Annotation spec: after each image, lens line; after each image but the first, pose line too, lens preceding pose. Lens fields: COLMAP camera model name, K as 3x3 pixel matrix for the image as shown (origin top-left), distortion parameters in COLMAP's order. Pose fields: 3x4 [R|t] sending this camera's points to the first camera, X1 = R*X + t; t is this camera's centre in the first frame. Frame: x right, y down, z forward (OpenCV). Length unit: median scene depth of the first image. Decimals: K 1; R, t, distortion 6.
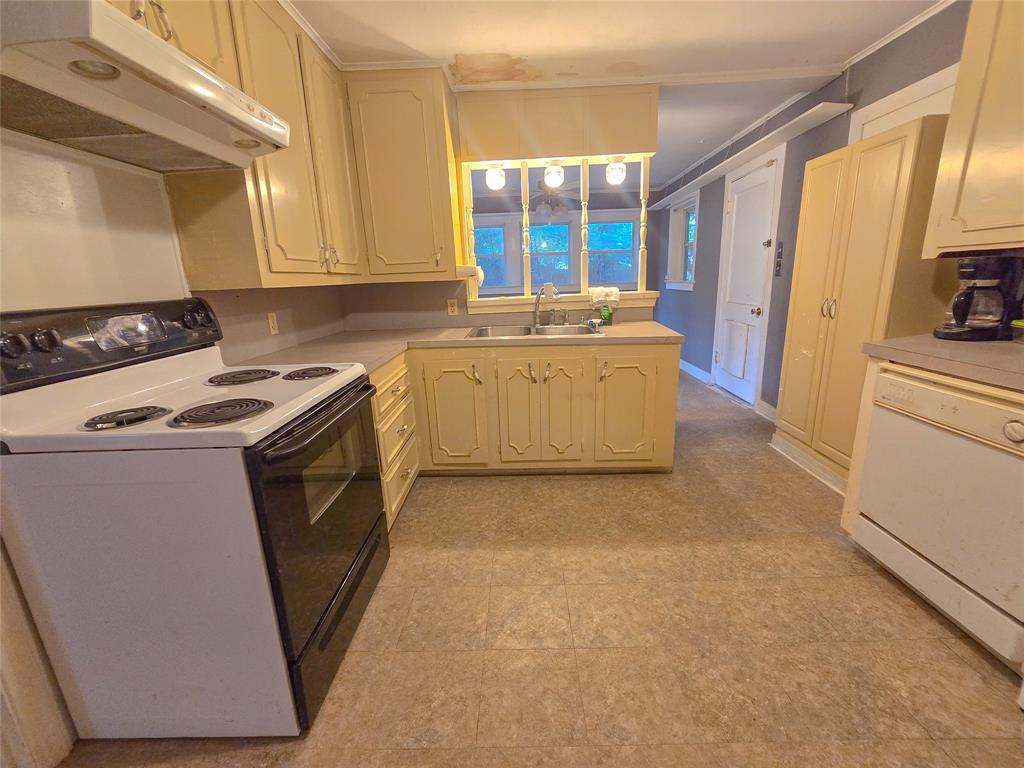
lens RADIAL K [[419.9, 0, 515.3], [0, 419.9, 380.8], [0, 0, 1]] dist [-0.000275, 0.000227]
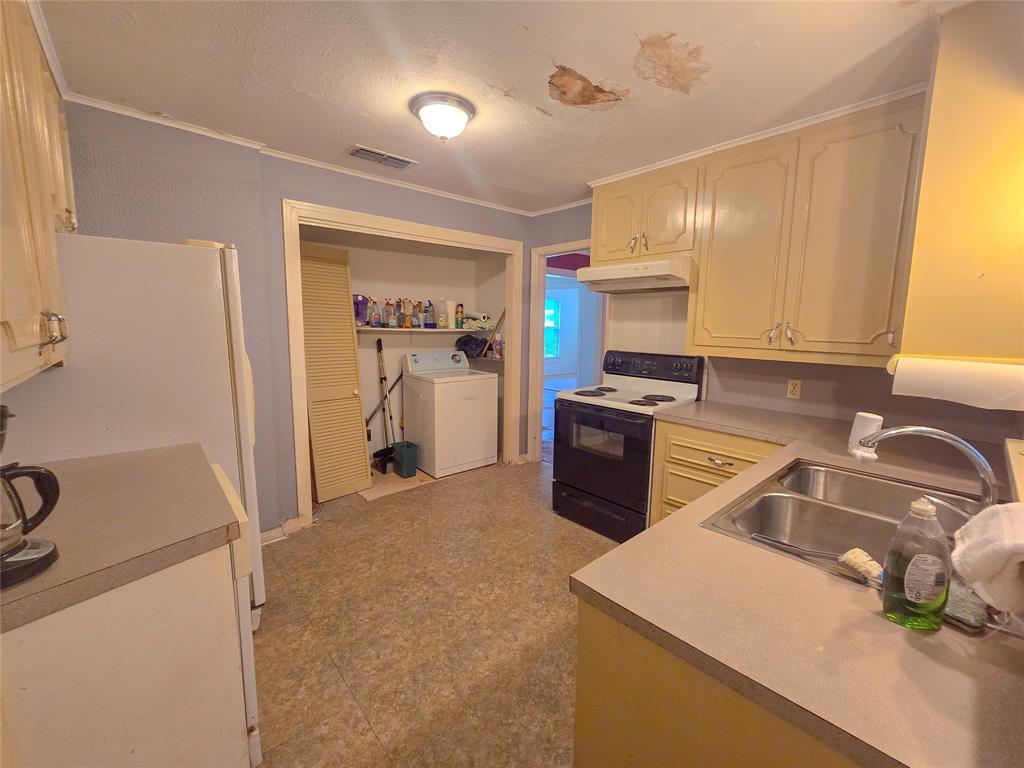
lens RADIAL K [[419.9, 0, 516.0], [0, 419.9, 381.1], [0, 0, 1]] dist [-0.000275, 0.000227]
pose [[-0.739711, 0.114510, -0.663110, 0.833122], [-0.152249, 0.931383, 0.330674, -0.478086], [0.655475, 0.345561, -0.671520, 1.444905]]
